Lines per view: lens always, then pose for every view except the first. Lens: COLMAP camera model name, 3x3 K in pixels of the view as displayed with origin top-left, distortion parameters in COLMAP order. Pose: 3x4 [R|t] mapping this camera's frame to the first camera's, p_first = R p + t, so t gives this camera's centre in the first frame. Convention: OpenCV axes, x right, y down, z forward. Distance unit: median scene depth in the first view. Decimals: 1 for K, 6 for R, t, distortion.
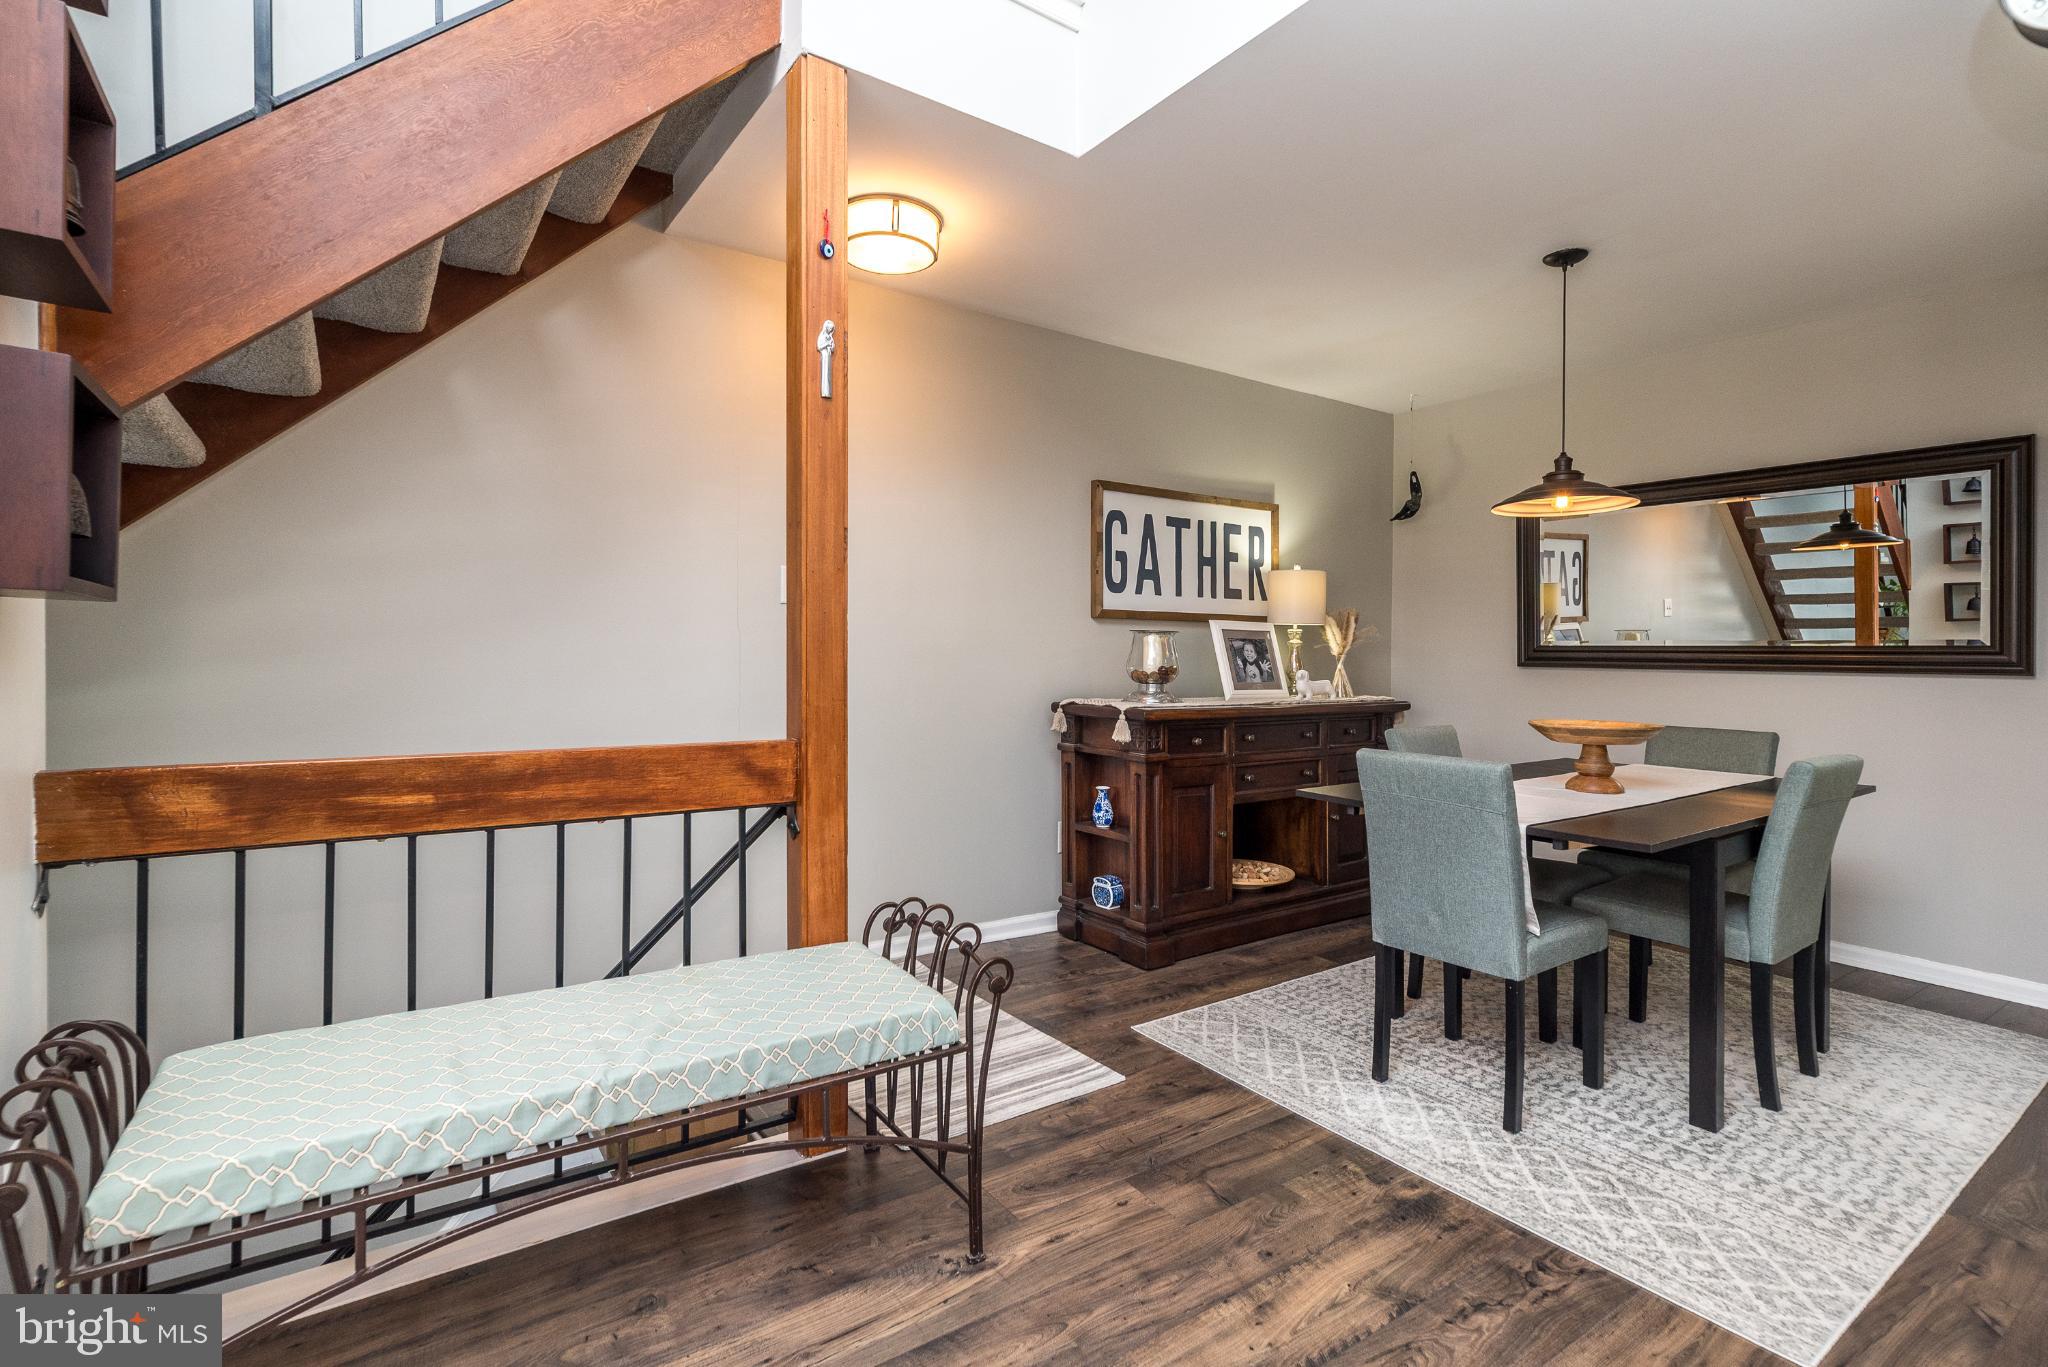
lens RADIAL K [[933.0, 0, 984.3], [0, 933.0, 639.6], [0, 0, 1]] dist [0.003554, 0.002035]
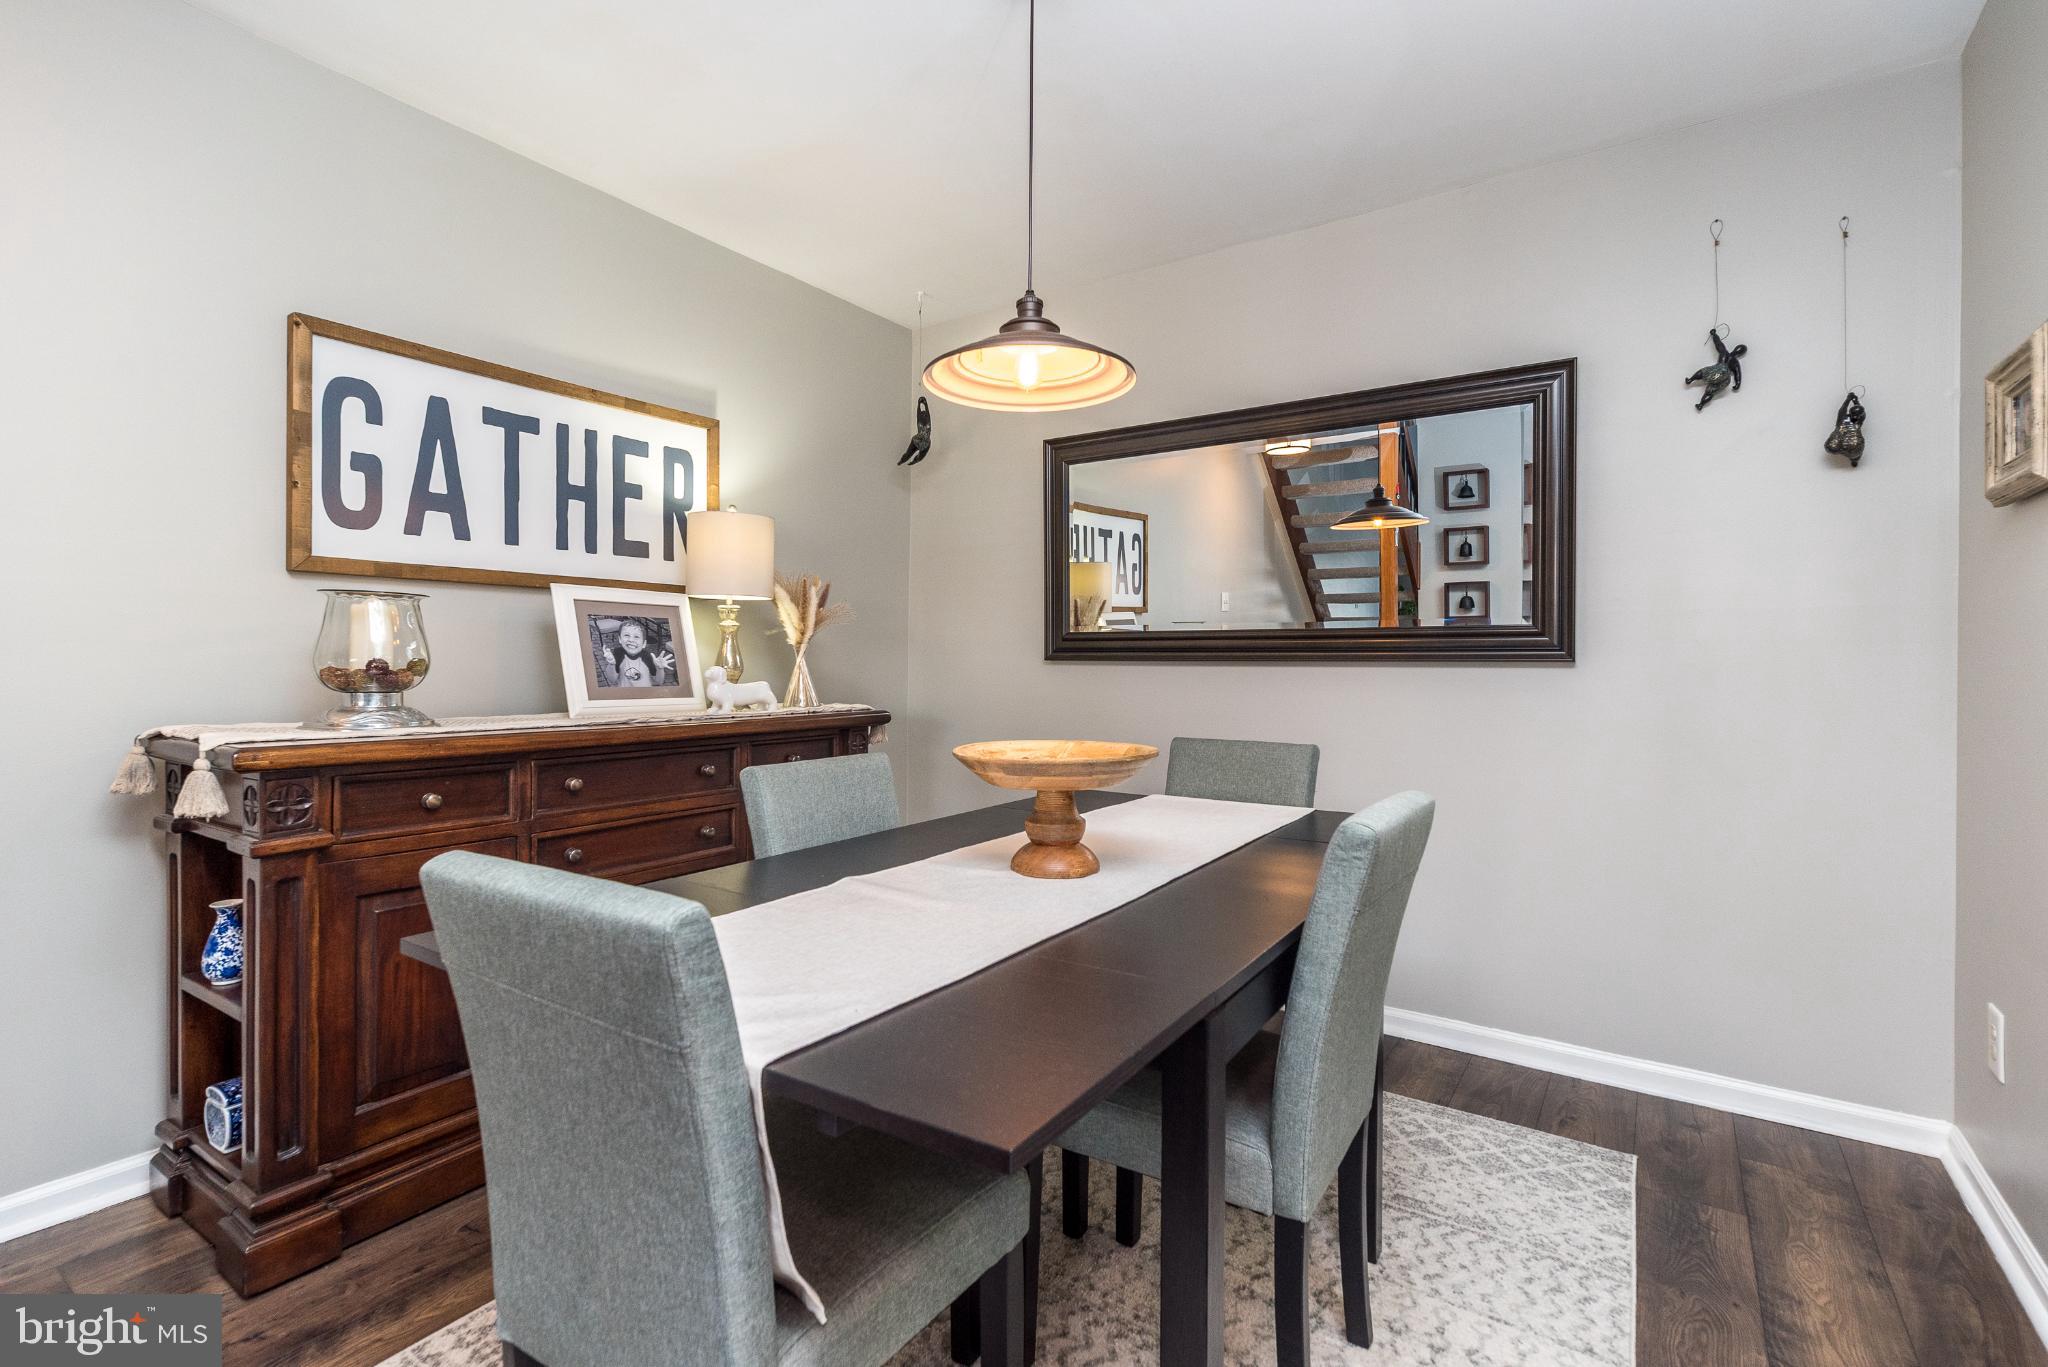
lens RADIAL K [[933.0, 0, 999.0], [0, 933.0, 655.1], [0, 0, 1]] dist [0.003554, 0.002035]
pose [[0.931147, -0.004121, 0.364622, 0.315254], [0.000923, 0.999960, 0.008946, 0.021295], [-0.364644, -0.007994, 0.931113, 0.372119]]
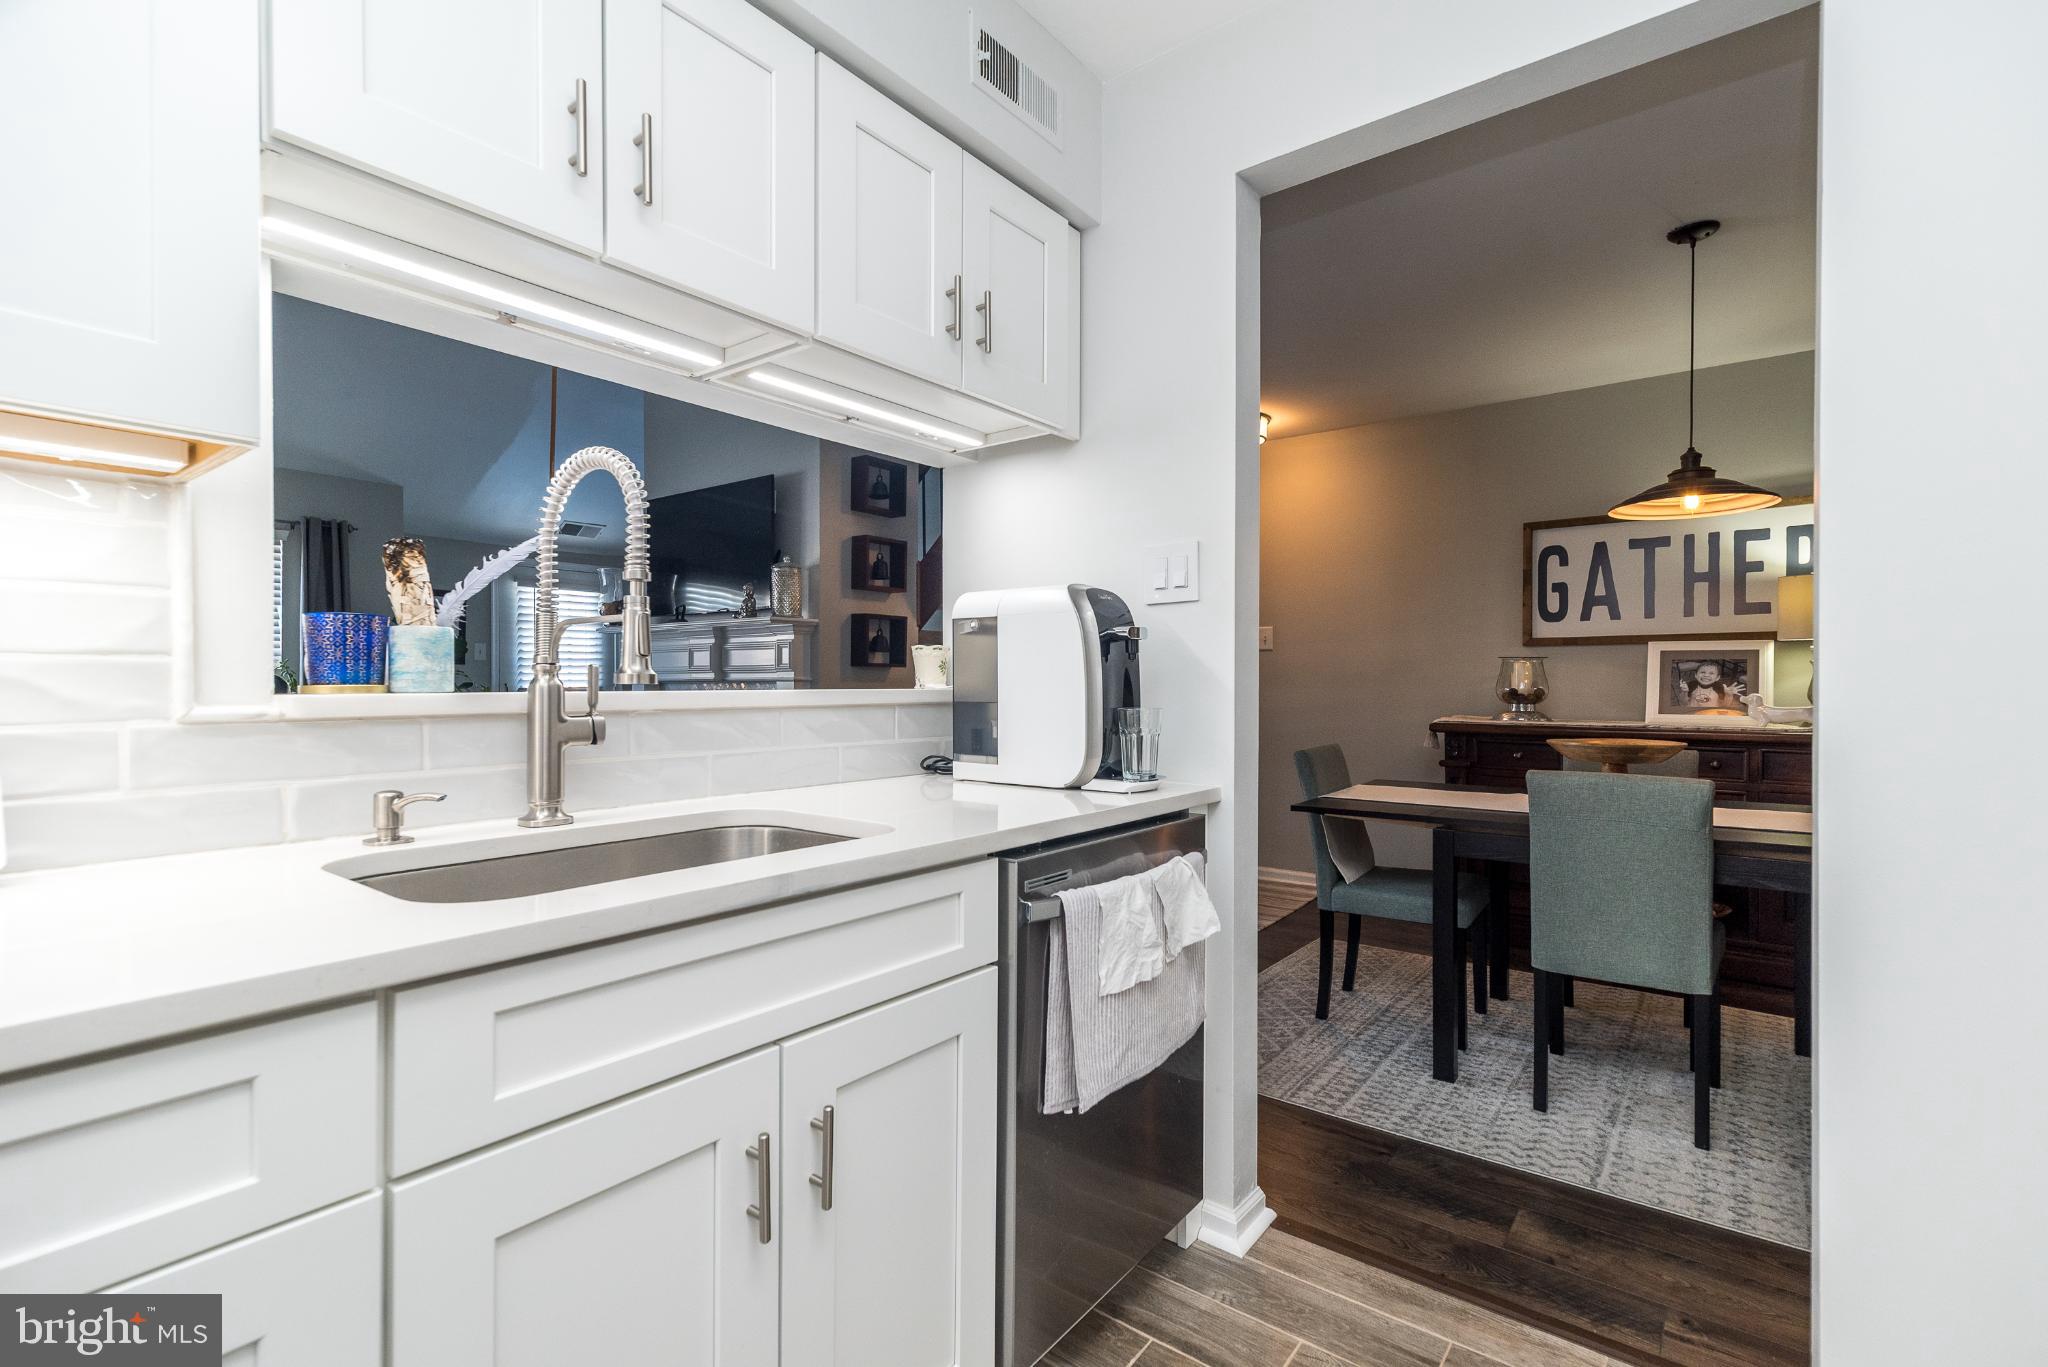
lens RADIAL K [[933.0, 0, 1036.9], [0, 933.0, 680.7], [0, 0, 1]] dist [0.003554, 0.002035]
pose [[0.323325, -0.010995, -0.946224, 1.042900], [0.013716, 0.999882, -0.006932, 0.019068], [0.946189, -0.010737, 0.323437, 0.084457]]
